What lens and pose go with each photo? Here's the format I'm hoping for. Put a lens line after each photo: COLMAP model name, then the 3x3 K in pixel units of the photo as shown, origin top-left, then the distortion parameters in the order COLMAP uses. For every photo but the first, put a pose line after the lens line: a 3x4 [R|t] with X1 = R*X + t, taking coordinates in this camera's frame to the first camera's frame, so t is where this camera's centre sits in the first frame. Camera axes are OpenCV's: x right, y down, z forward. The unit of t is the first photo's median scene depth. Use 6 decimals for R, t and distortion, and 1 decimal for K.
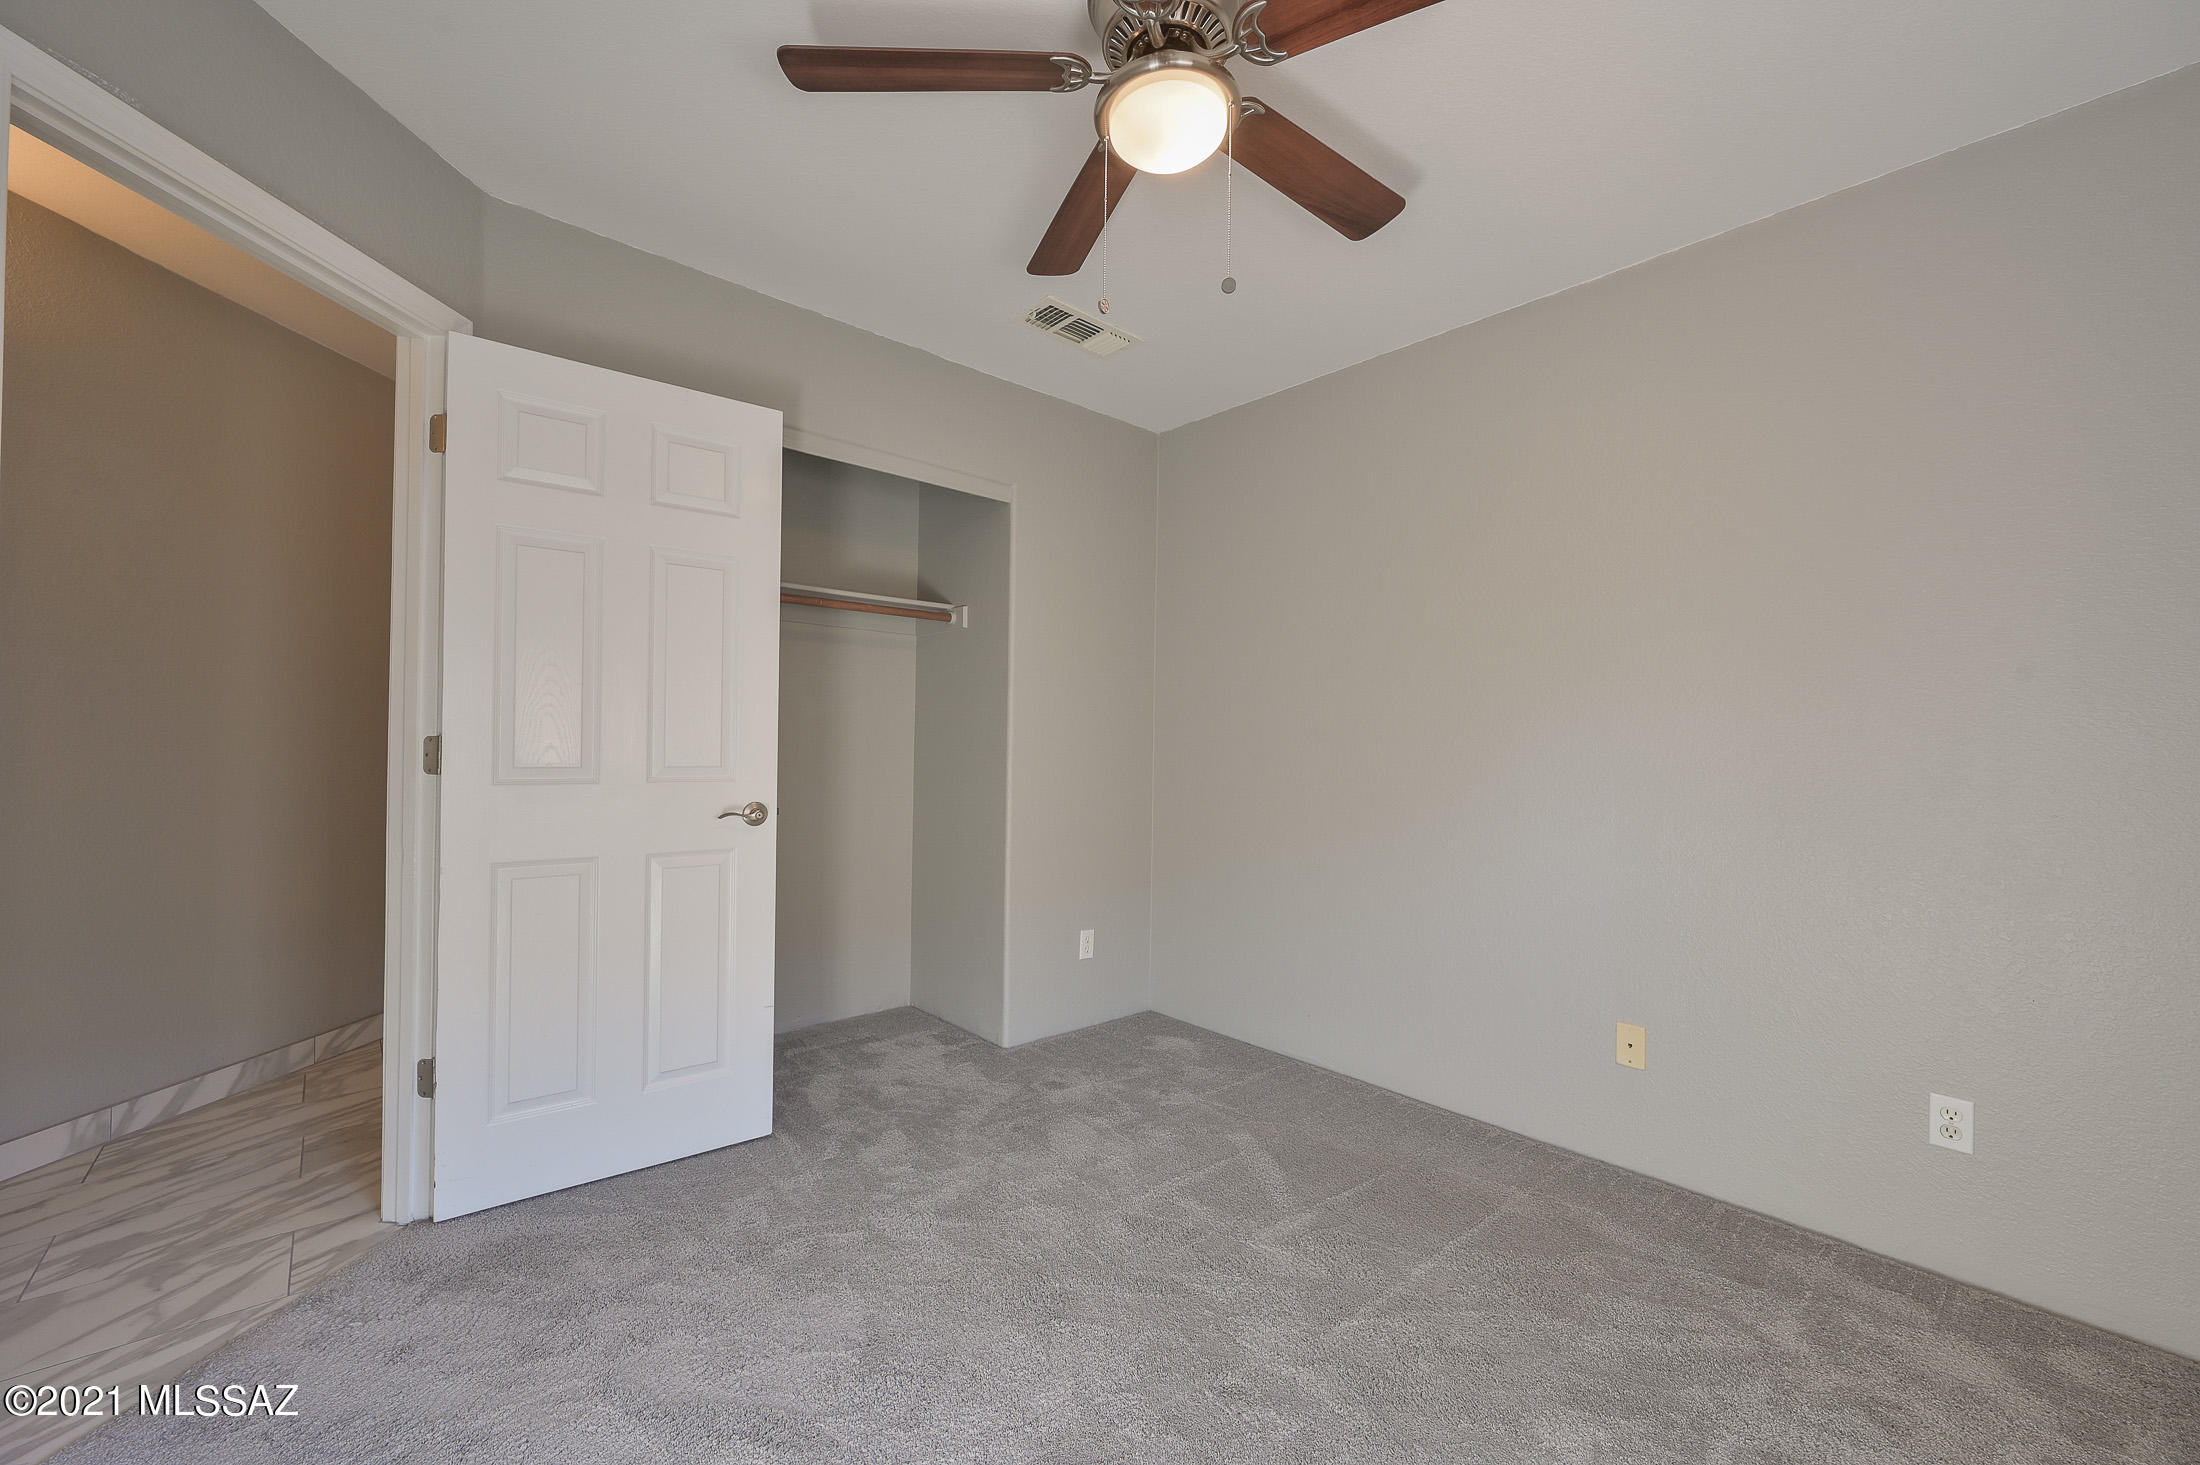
lens RADIAL K [[865.8, 0, 1097.7], [0, 865.8, 743.0], [0, 0, 1]] dist [-0.001457, -0.000244]
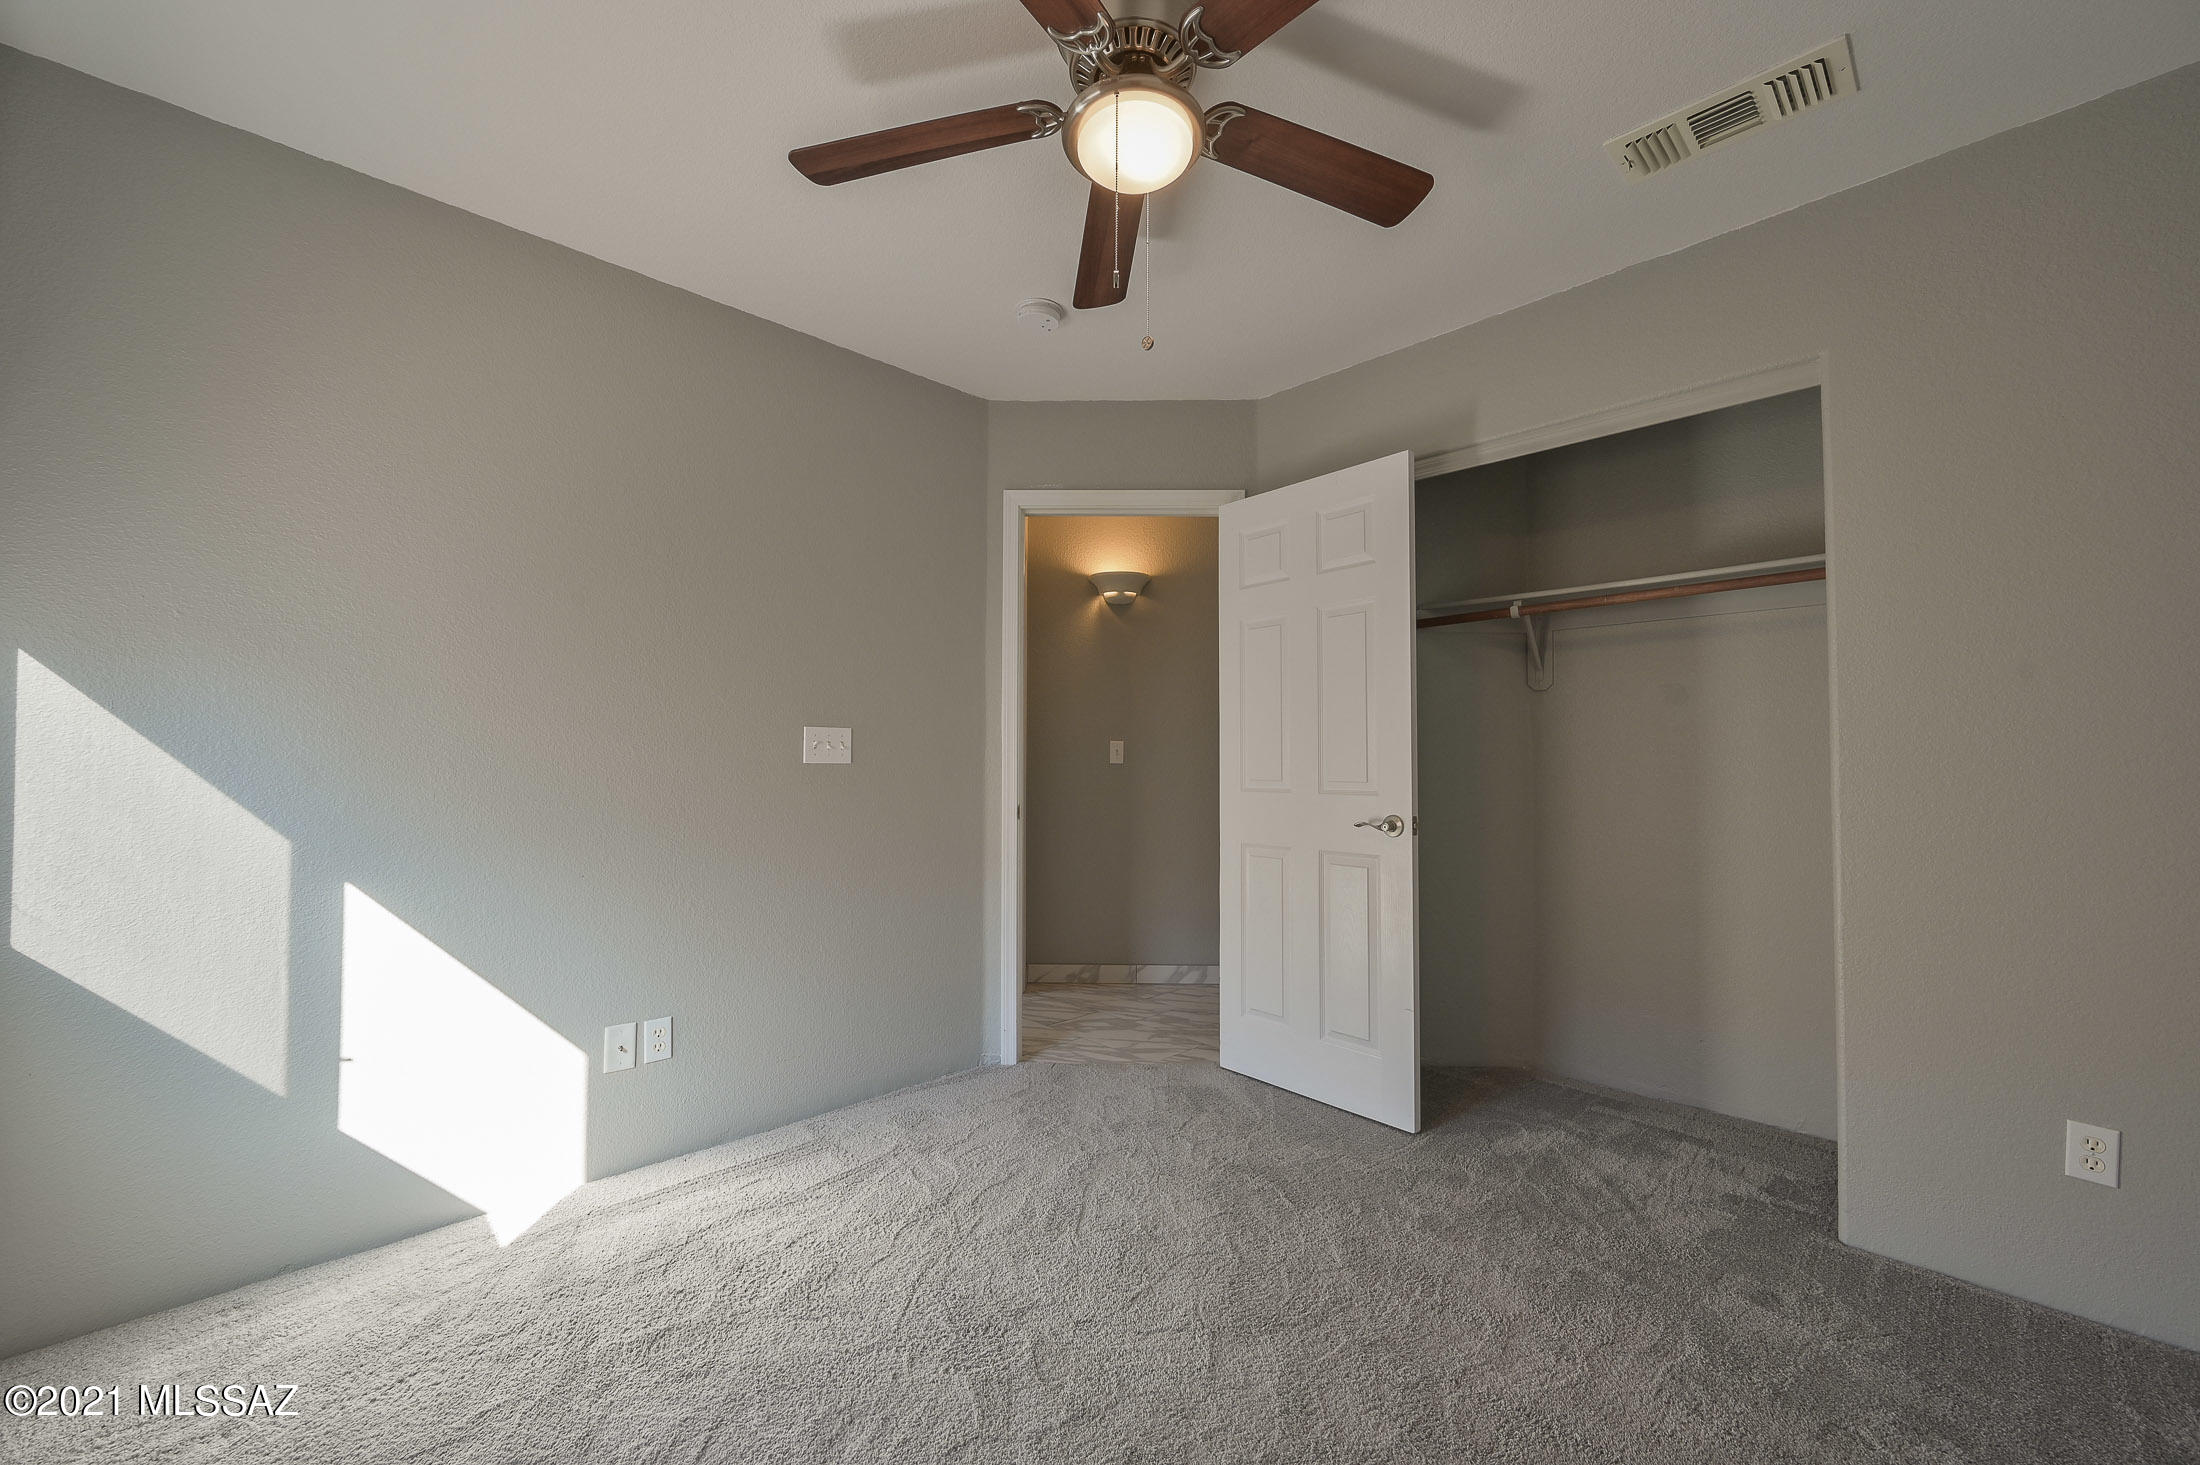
lens RADIAL K [[865.8, 0, 1100.8], [0, 865.8, 735.6], [0, 0, 1]] dist [-0.001457, -0.000244]
pose [[0.048516, -0.042816, -0.997904, 0.703587], [0.002470, 0.999083, -0.042746, 0.014785], [0.998819, -0.000391, 0.048577, 0.598079]]
